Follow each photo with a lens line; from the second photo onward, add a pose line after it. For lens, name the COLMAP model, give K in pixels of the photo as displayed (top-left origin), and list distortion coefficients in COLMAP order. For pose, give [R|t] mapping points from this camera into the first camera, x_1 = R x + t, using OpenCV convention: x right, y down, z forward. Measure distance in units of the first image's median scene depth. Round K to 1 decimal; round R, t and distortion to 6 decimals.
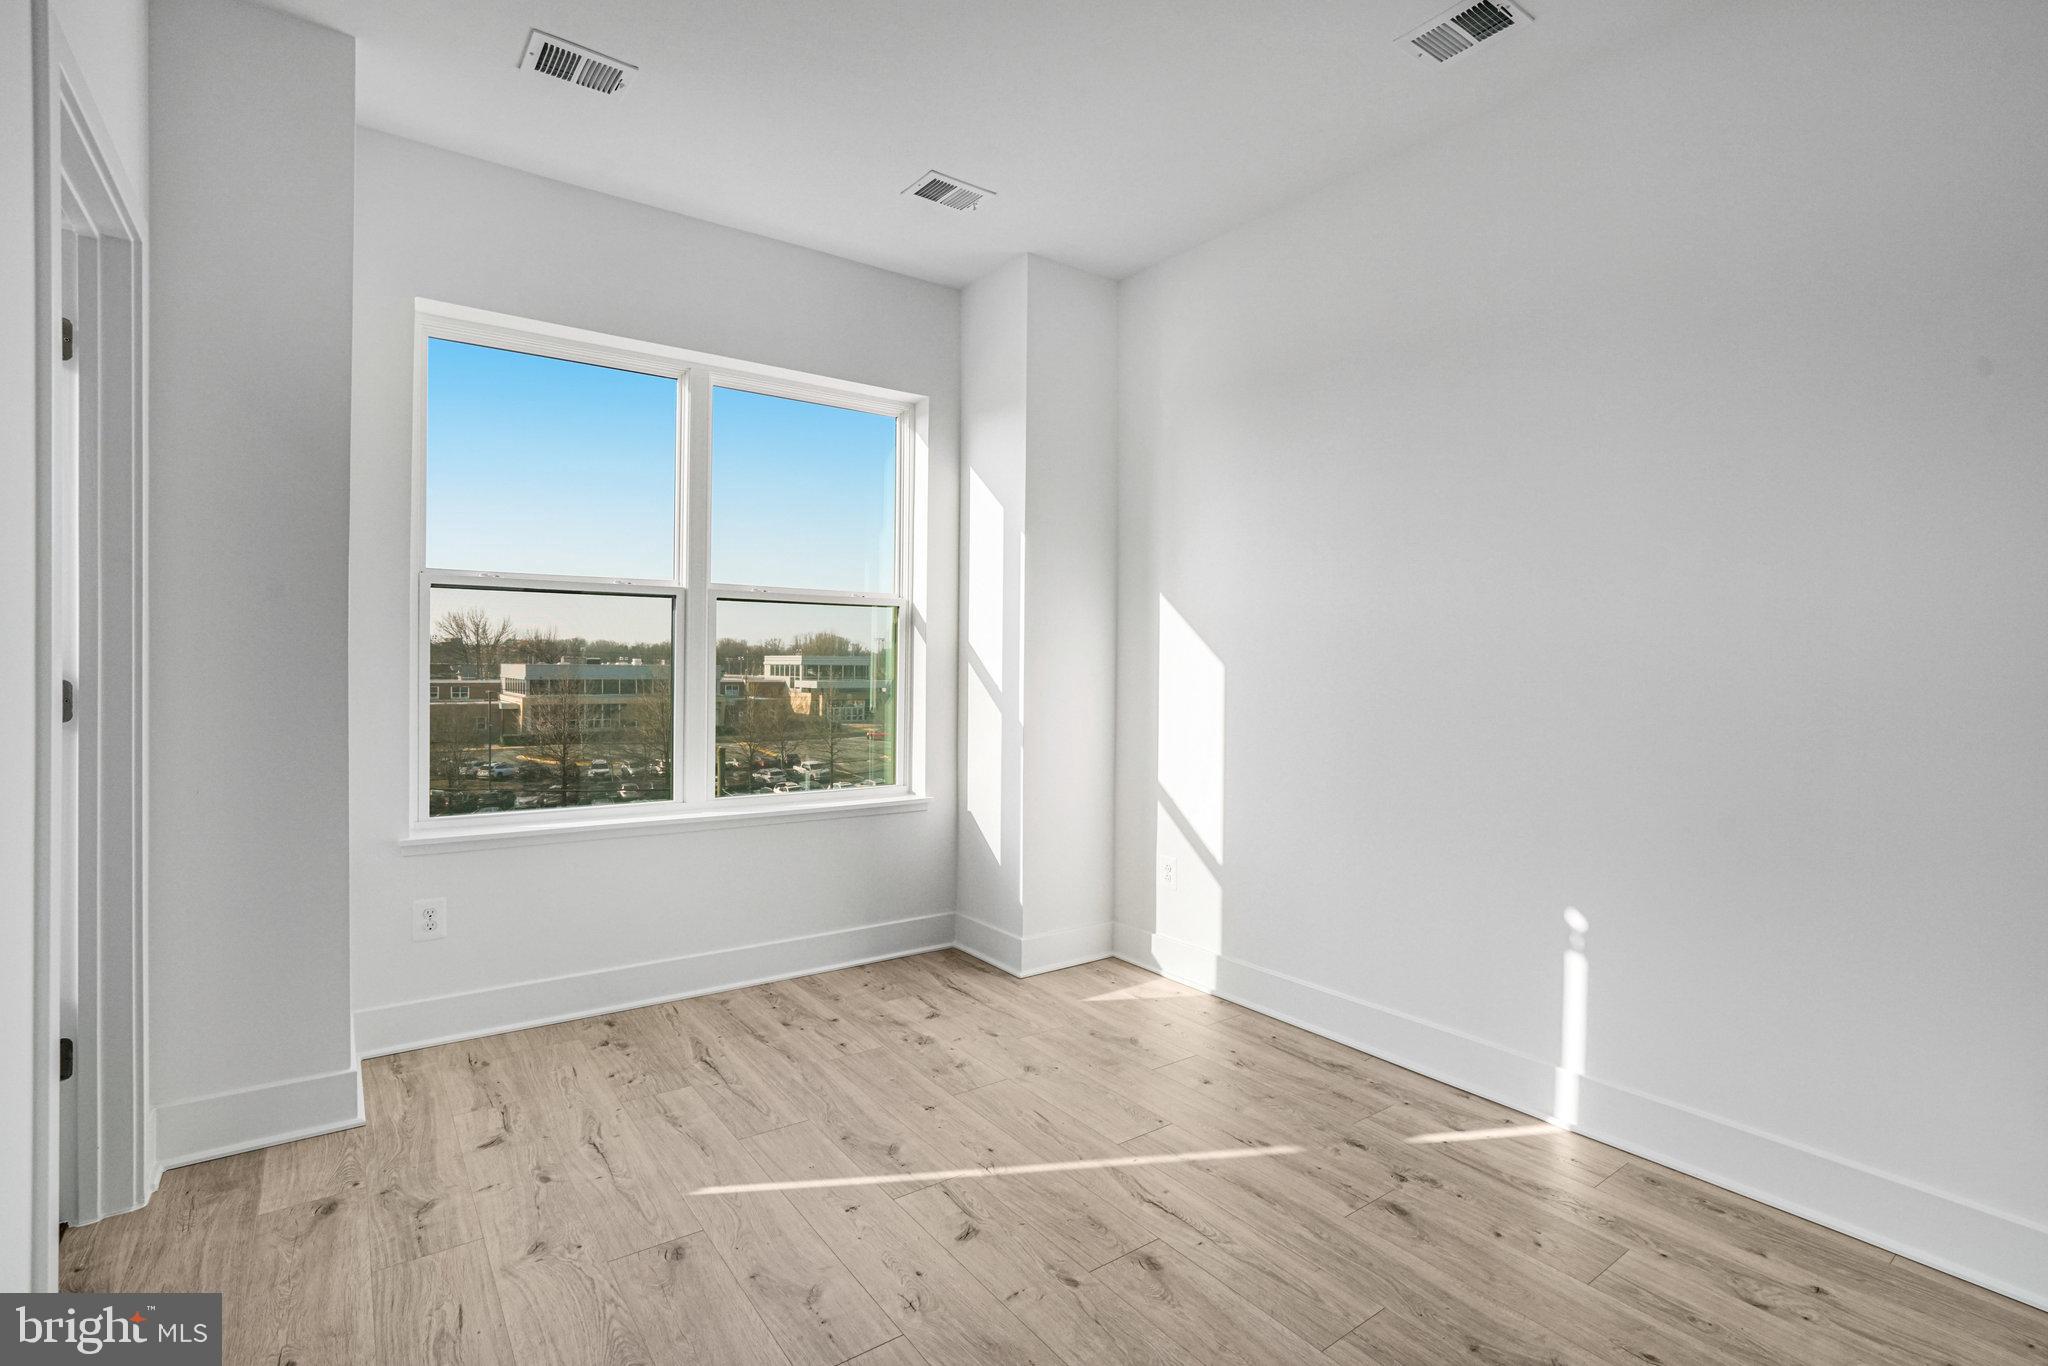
lens RADIAL K [[961.8, 0, 1026.8], [0, 961.8, 696.9], [0, 0, 1]] dist [-0.082698, 0.043602]
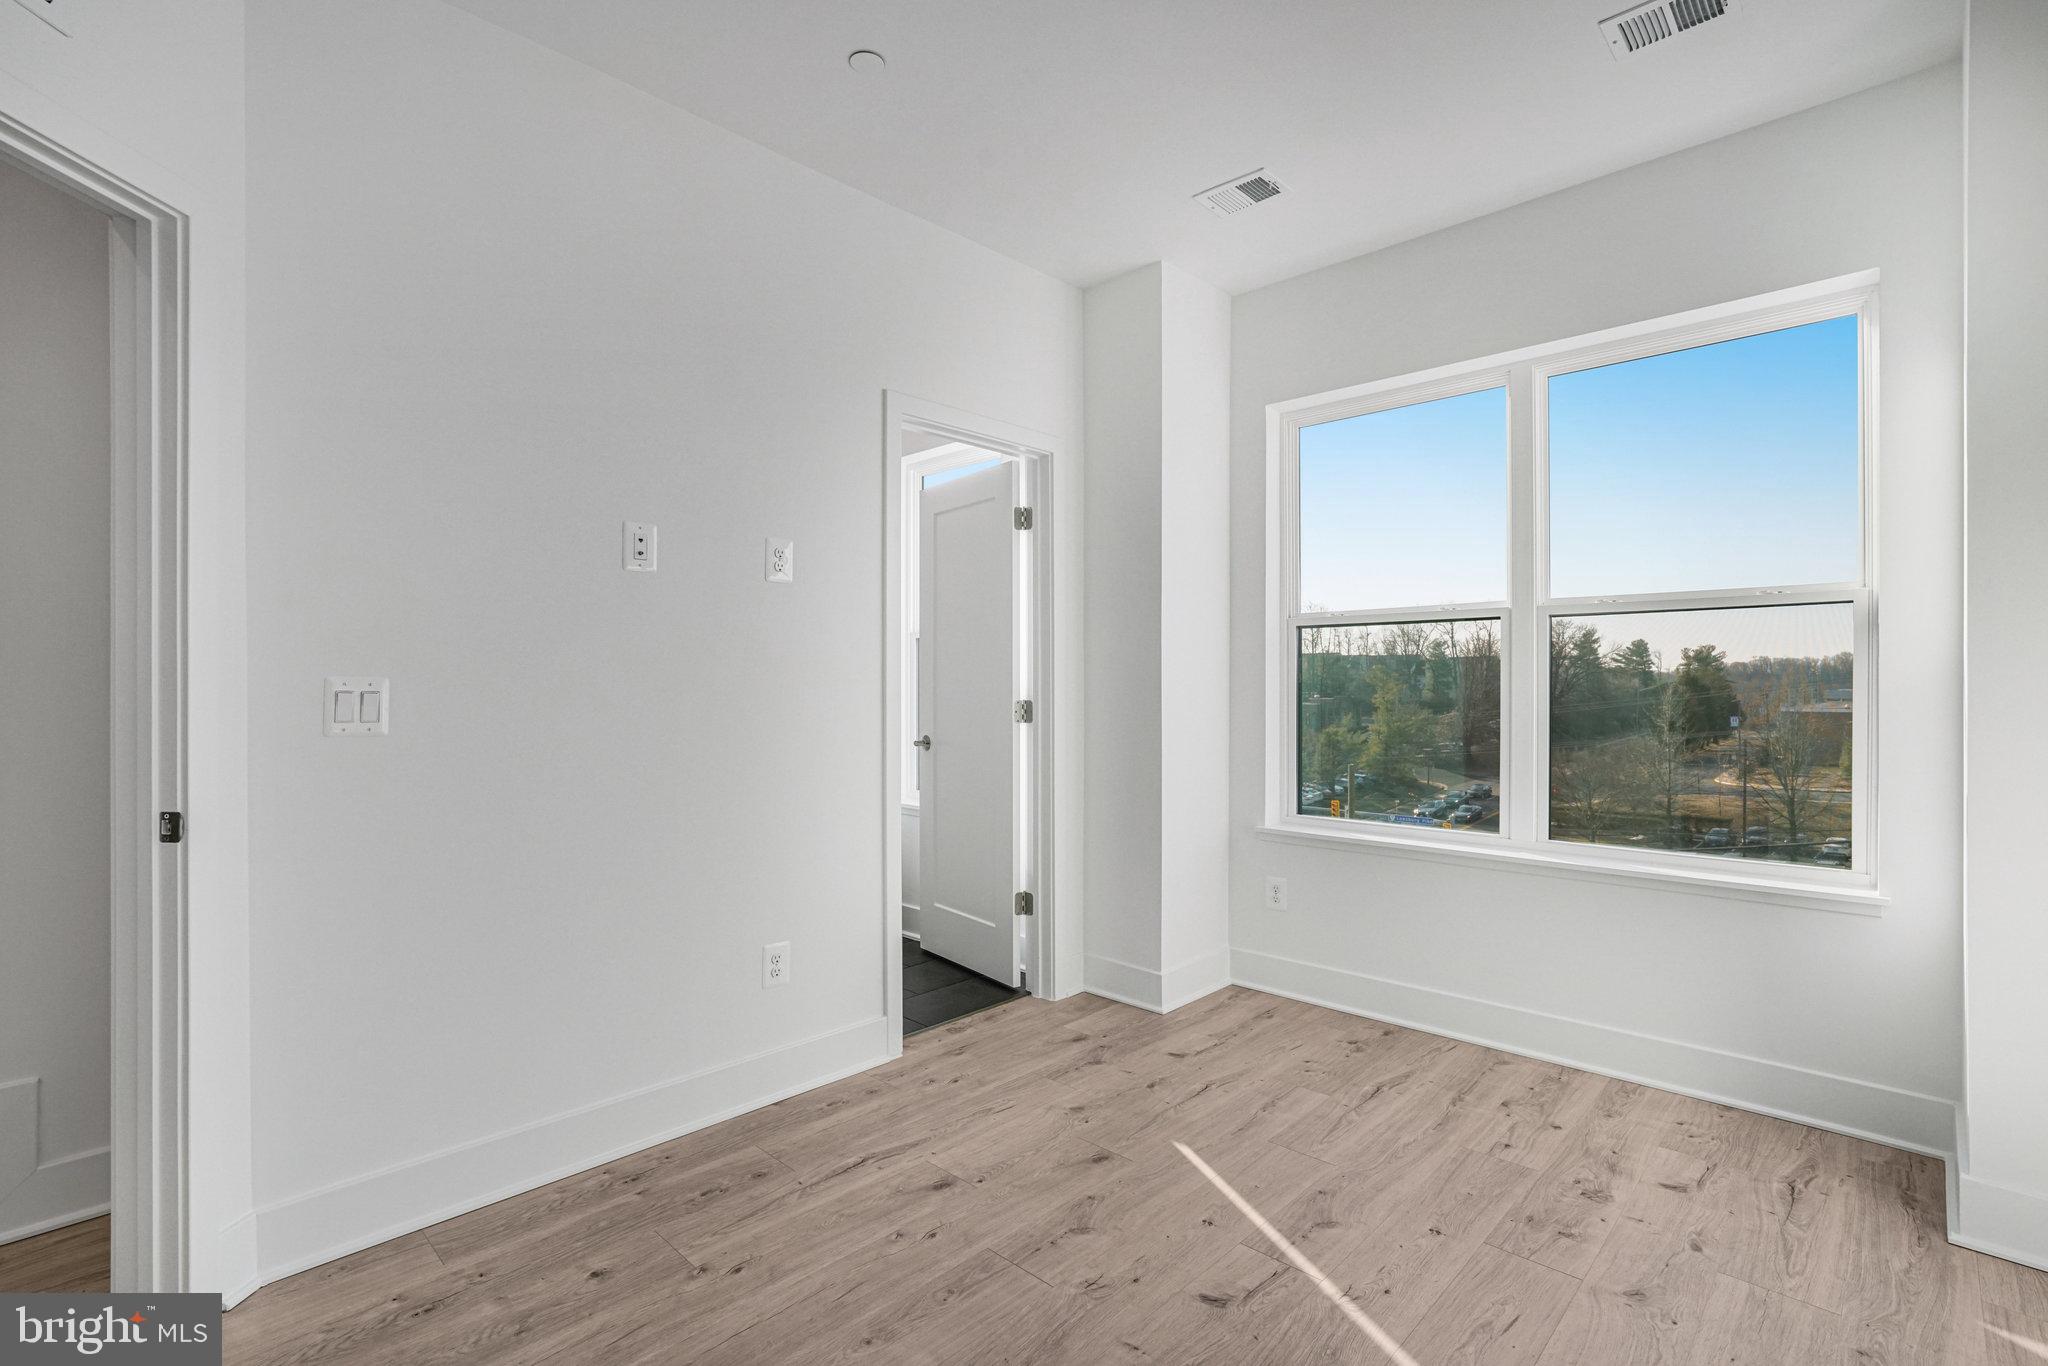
lens RADIAL K [[952.2, 0, 1015.8], [0, 952.2, 697.8], [0, 0, 1]] dist [-0.002688, 0.000832]
pose [[0.152615, 0.000838, -0.988285, 0.562736], [-0.030952, 0.999513, -0.003933, -0.008459], [0.987801, 0.031190, 0.152566, 0.438181]]
